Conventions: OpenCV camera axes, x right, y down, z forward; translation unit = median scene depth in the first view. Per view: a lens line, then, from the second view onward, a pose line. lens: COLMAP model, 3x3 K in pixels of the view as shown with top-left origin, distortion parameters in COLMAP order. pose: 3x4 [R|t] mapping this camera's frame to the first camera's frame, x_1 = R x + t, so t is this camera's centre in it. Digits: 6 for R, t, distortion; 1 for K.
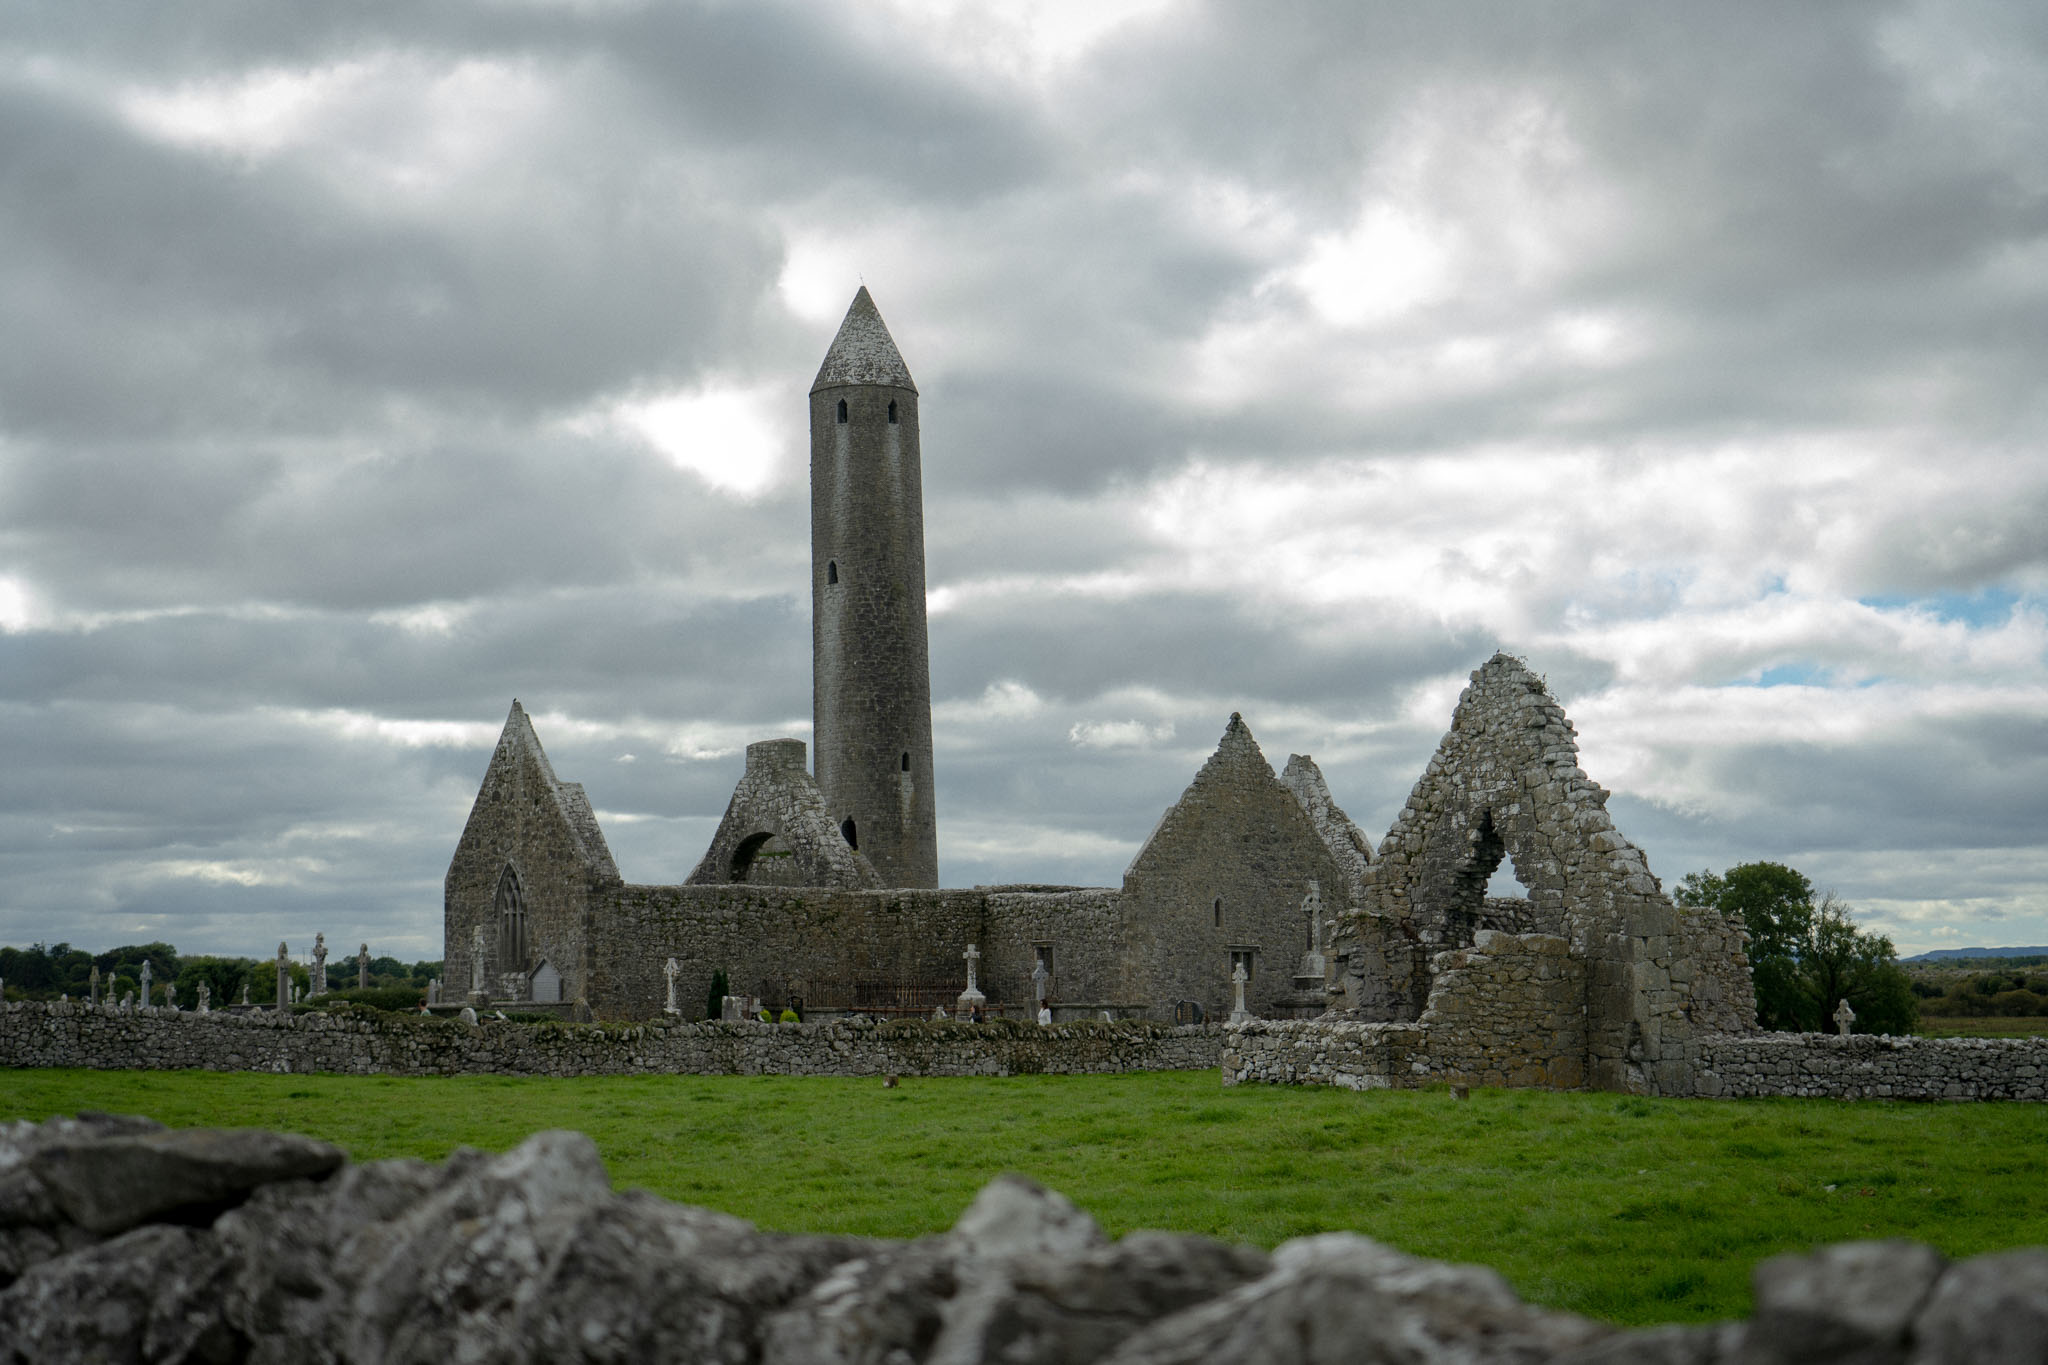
lens RADIAL K [[3354.7, 0, 1024.1], [0, 3354.7, 682.2], [0, 0, 1]] dist [0.022634, 0.000000]
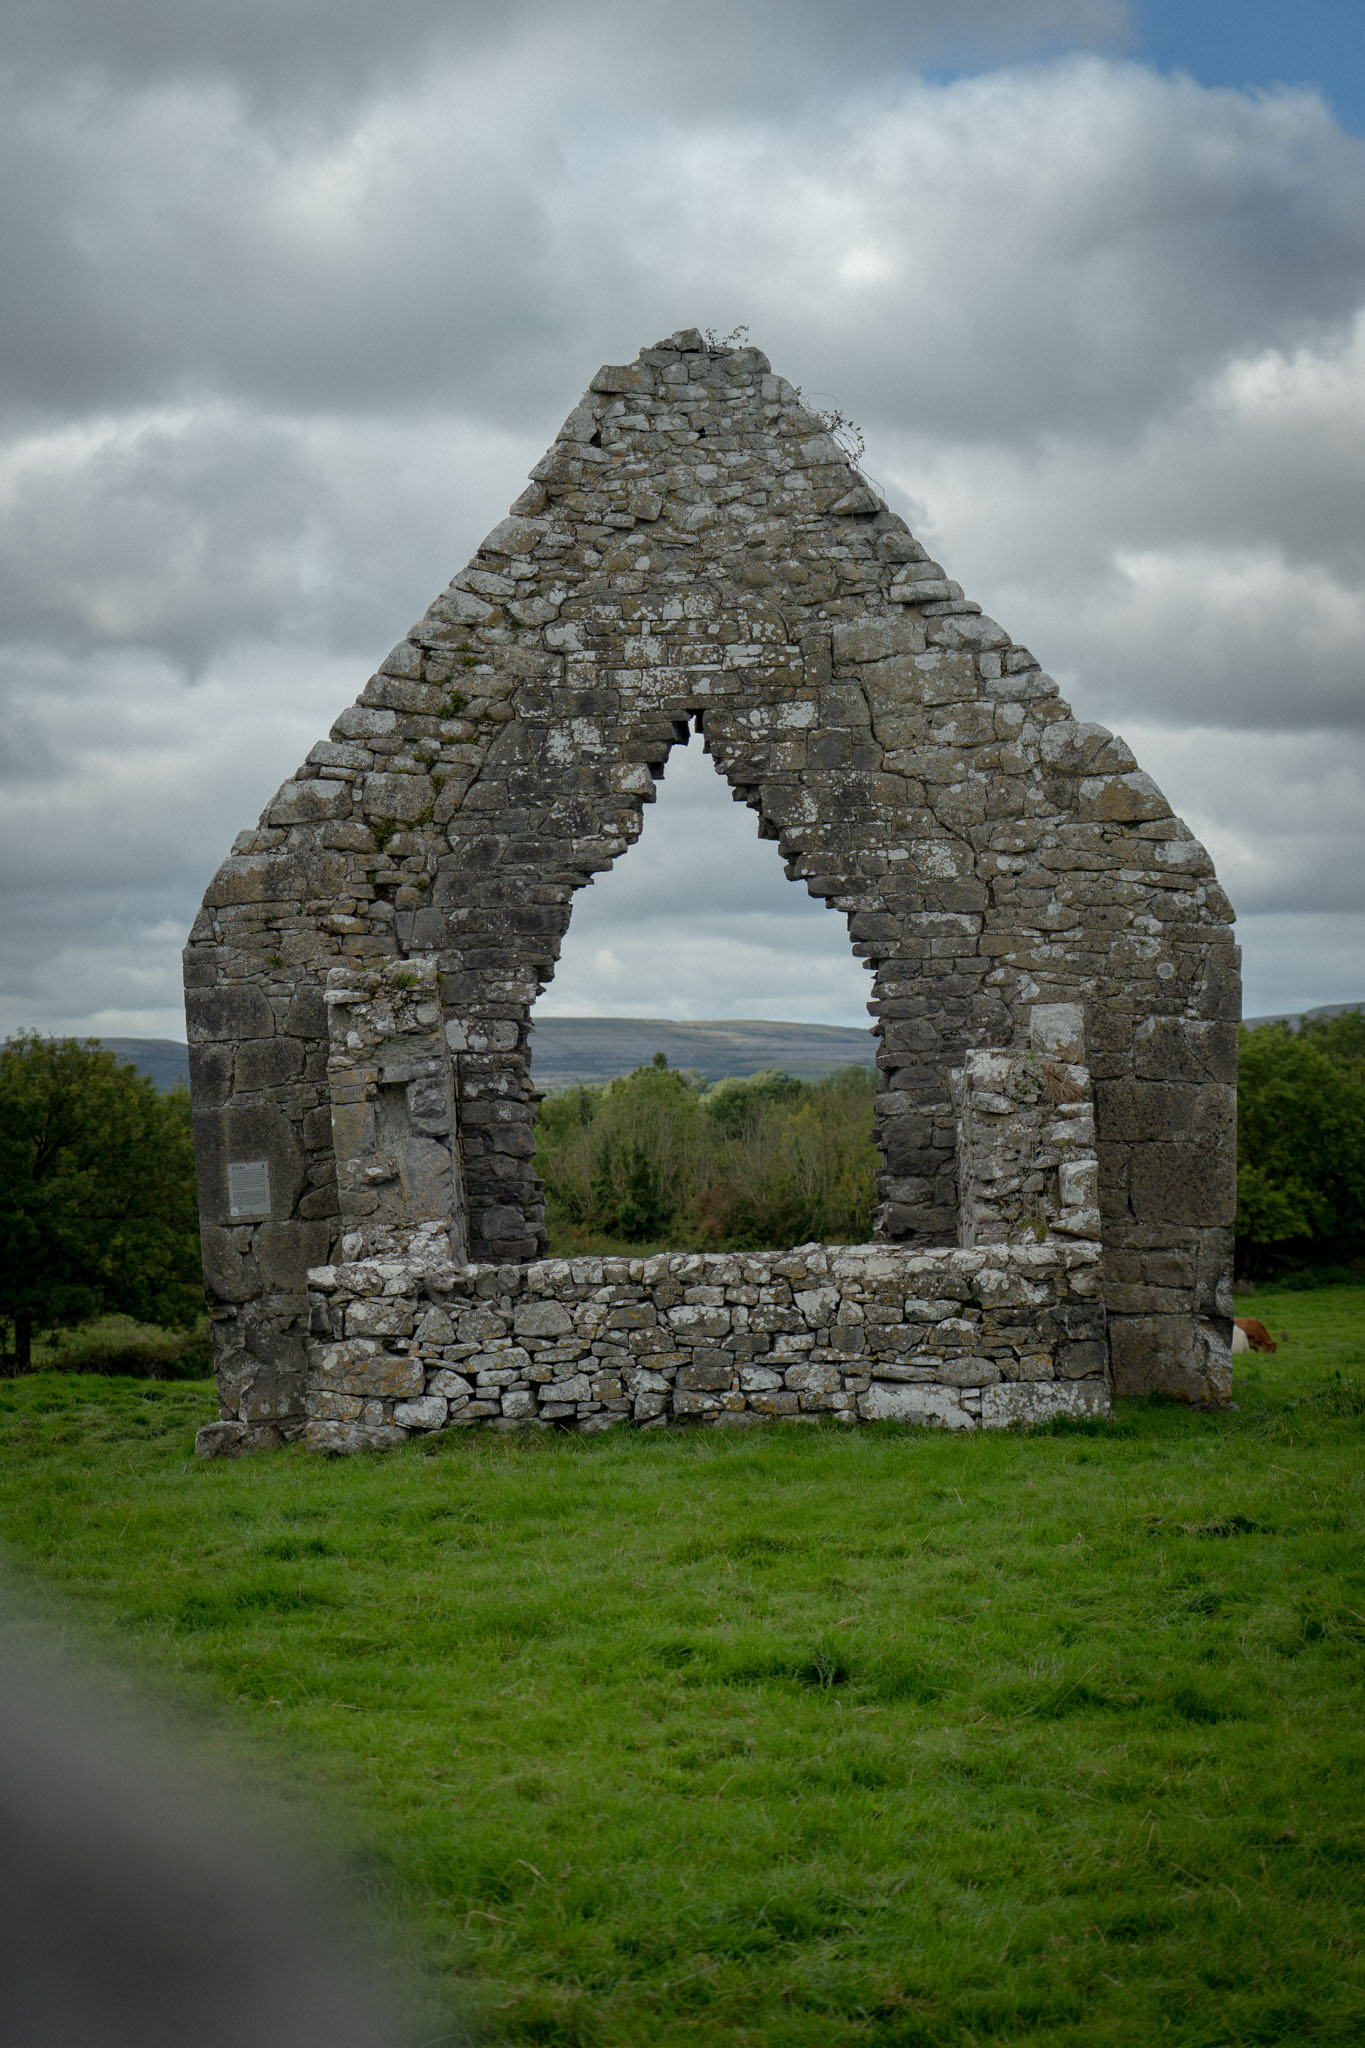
lens RADIAL K [[4788.7, 0, 682.6], [0, 4788.7, 1025.3], [0, 0, 1]] dist [-0.021233, 0.000000]
pose [[0.566517, 0.007057, 0.824020, -0.345777], [-0.047127, 0.998604, 0.023848, 0.063907], [-0.822702, -0.052344, 0.566058, 0.705576]]
